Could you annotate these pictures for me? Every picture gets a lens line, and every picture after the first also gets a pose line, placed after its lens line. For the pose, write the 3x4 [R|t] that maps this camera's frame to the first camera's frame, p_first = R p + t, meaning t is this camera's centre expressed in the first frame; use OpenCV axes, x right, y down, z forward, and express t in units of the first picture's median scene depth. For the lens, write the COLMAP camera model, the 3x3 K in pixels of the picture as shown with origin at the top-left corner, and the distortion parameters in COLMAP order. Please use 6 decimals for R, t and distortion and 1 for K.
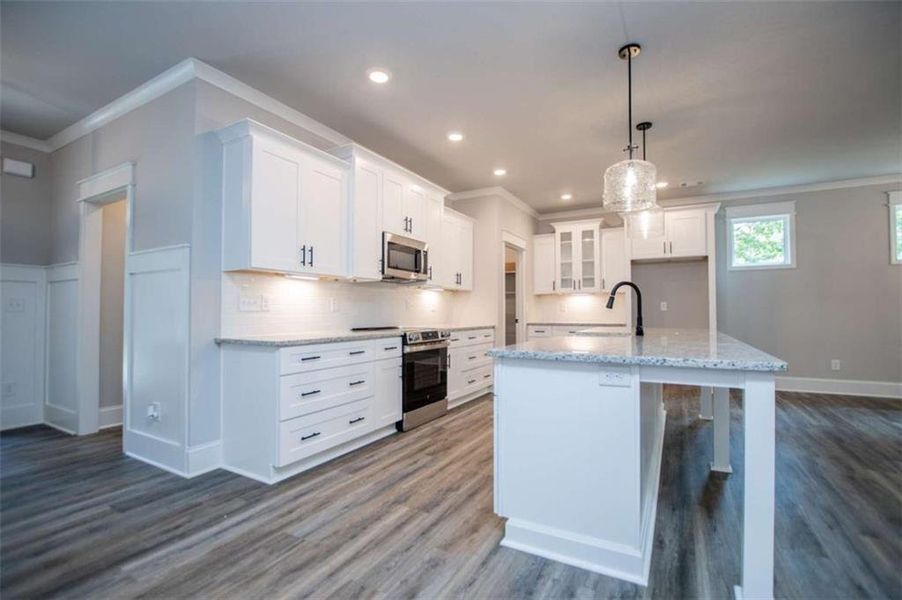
lens RADIAL K [[406.8, 0, 457.6], [0, 406.8, 301.0], [0, 0, 1]] dist [-0.031172, 0.004496]
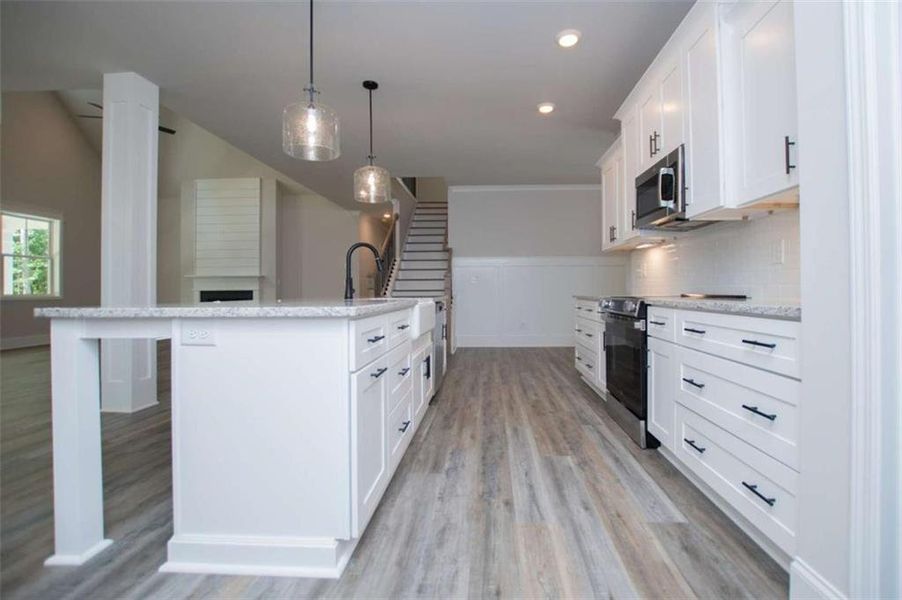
lens RADIAL K [[414.9, 0, 476.8], [0, 414.9, 288.5], [0, 0, 1]] dist [-0.025733, 0.000416]
pose [[-0.892208, 0.003899, -0.451607, 0.515257], [0.018288, 0.999455, -0.027500, 0.077403], [0.451253, -0.032794, -0.891793, 1.662966]]
